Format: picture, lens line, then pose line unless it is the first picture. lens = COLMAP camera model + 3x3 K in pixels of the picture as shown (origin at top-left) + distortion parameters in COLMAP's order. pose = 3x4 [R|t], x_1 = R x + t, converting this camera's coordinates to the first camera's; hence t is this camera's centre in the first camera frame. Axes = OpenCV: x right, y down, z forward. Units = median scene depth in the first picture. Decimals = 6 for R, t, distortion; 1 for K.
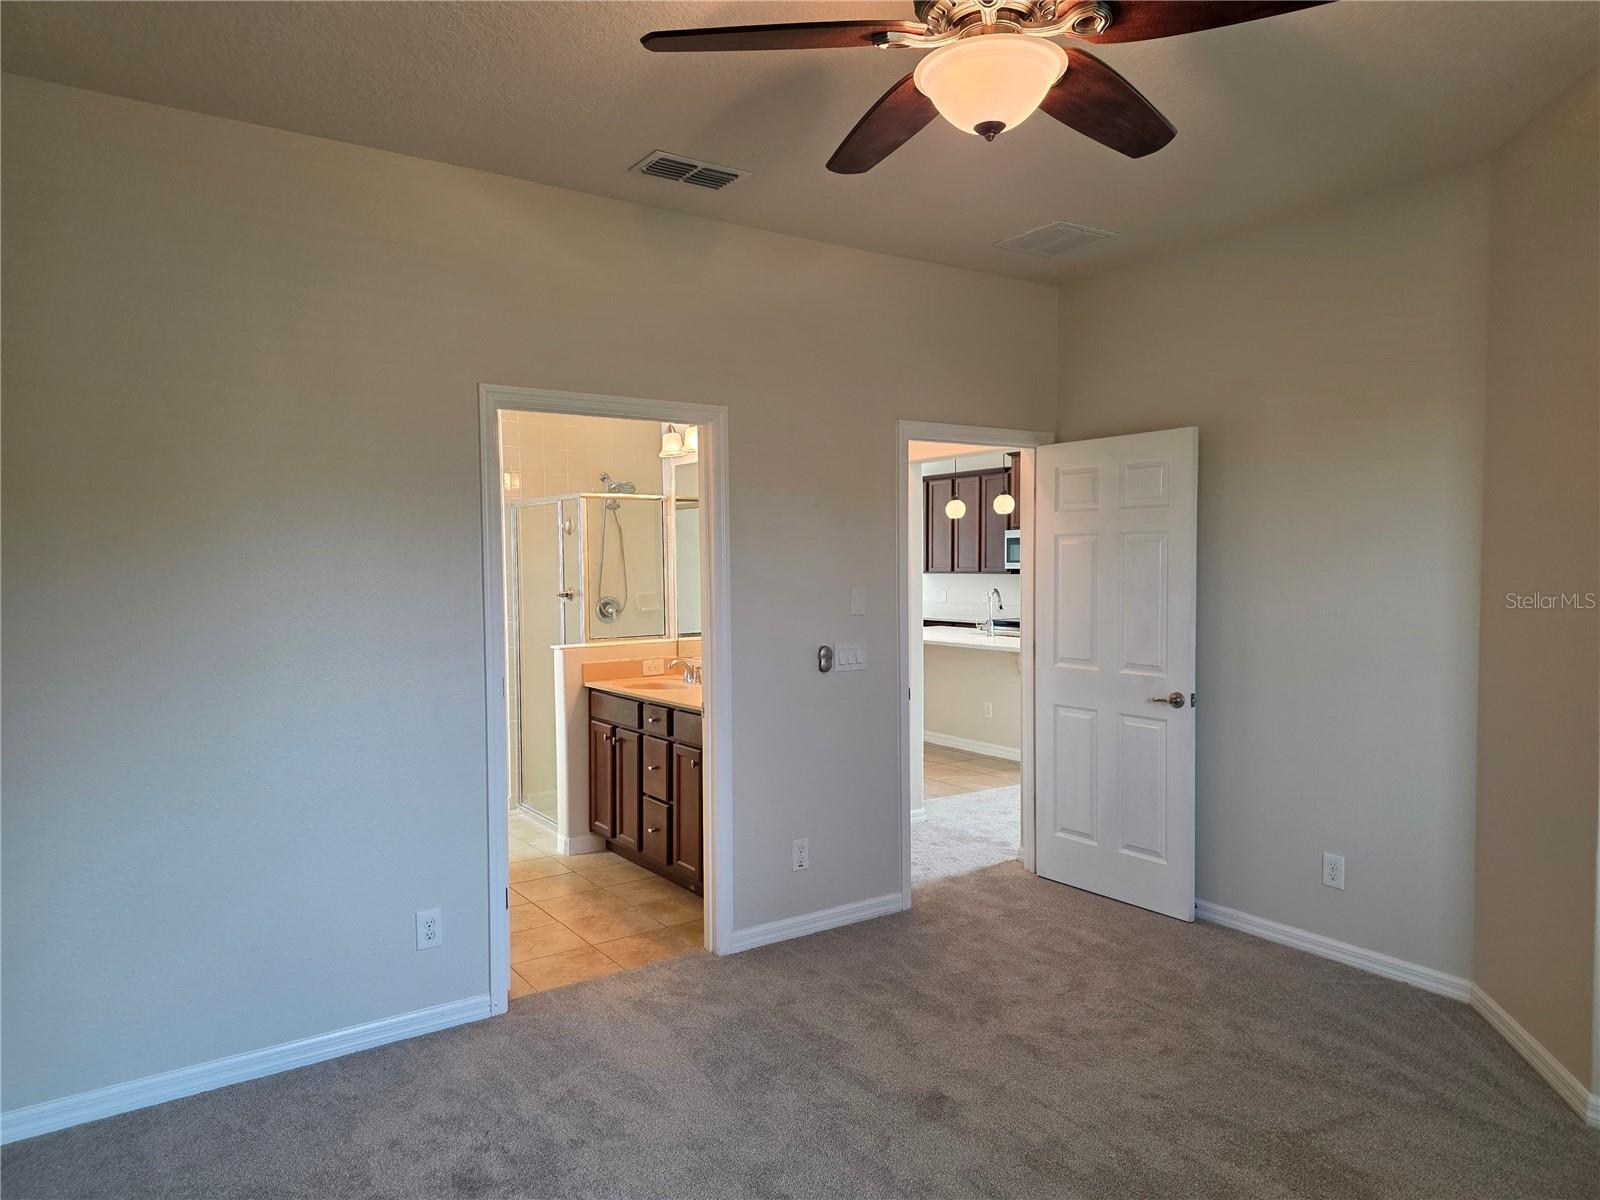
lens RADIAL K [[1058.9, 0, 800.0], [0, 1058.9, 600.0], [0, 0, 1]] dist [0.101171, -0.098504]
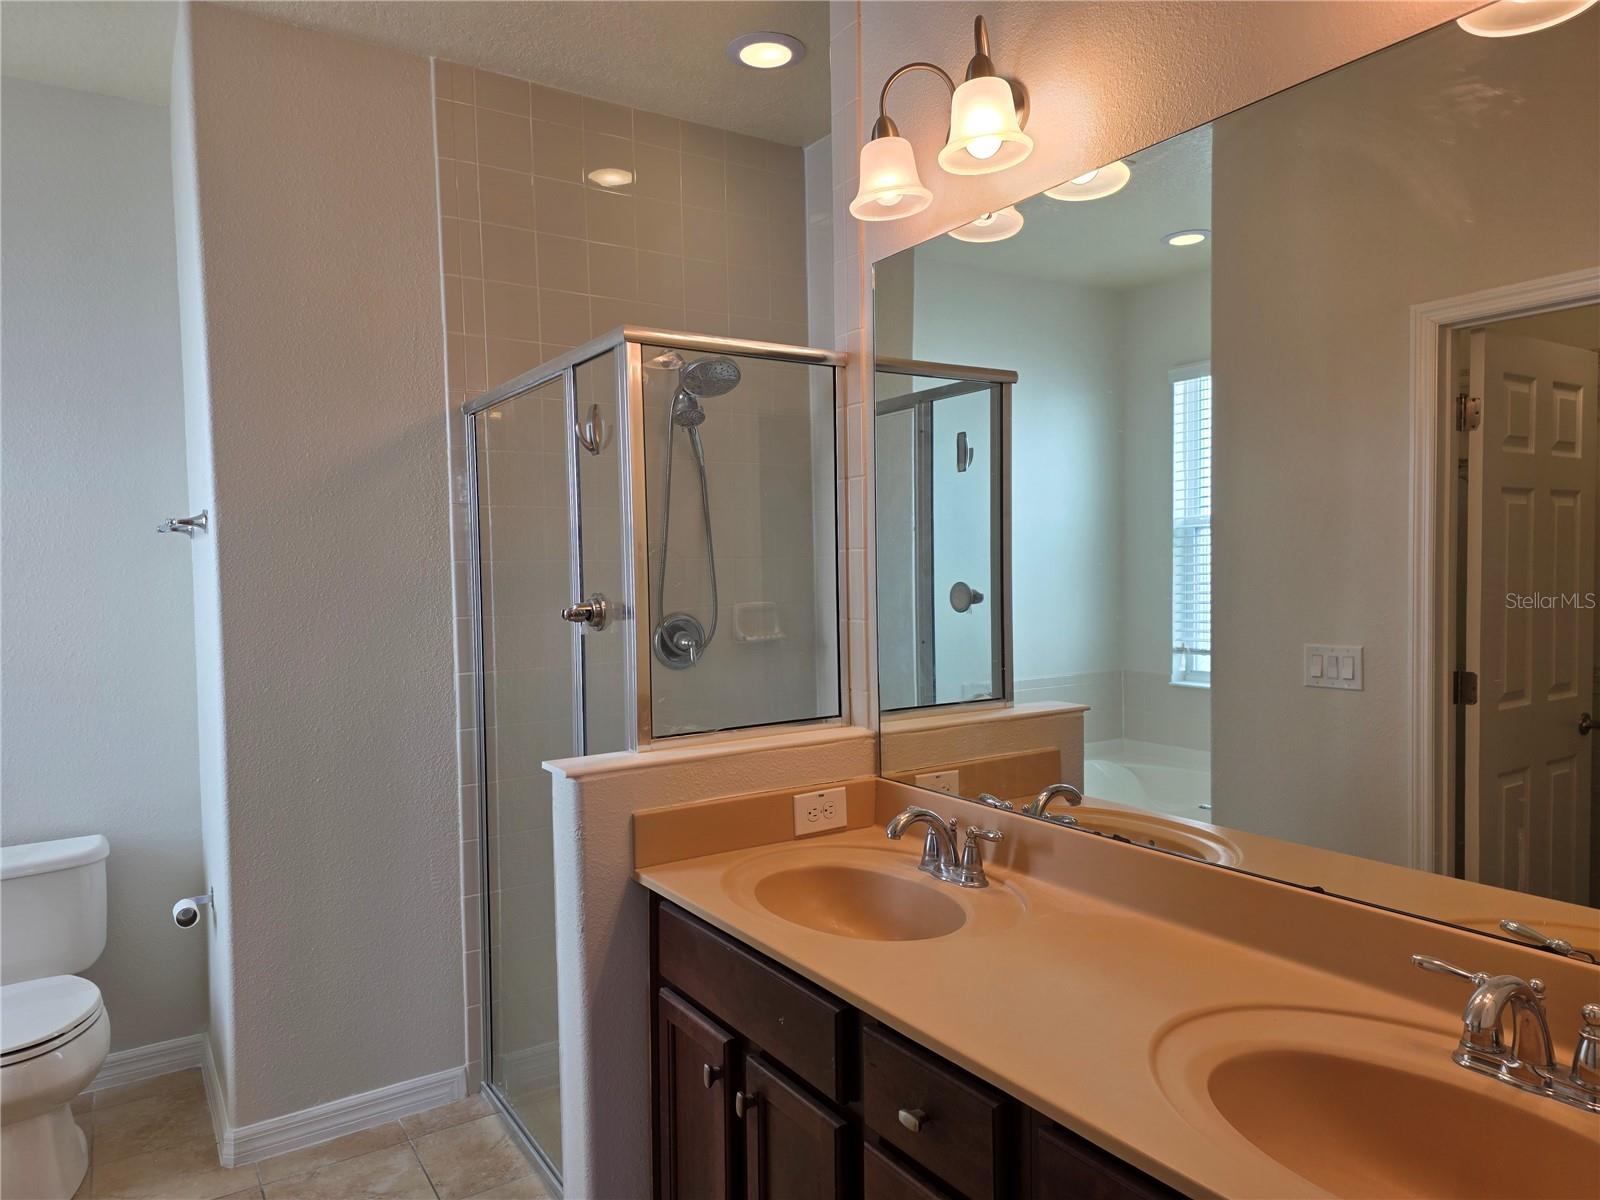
lens RADIAL K [[1058.9, 0, 800.0], [0, 1058.9, 600.0], [0, 0, 1]] dist [0.101171, -0.098504]
pose [[0.999605, -0.004936, -0.027676, -0.133078], [0.004859, 0.999984, -0.002847, -0.008809], [0.027689, 0.002711, 0.999613, 0.621300]]
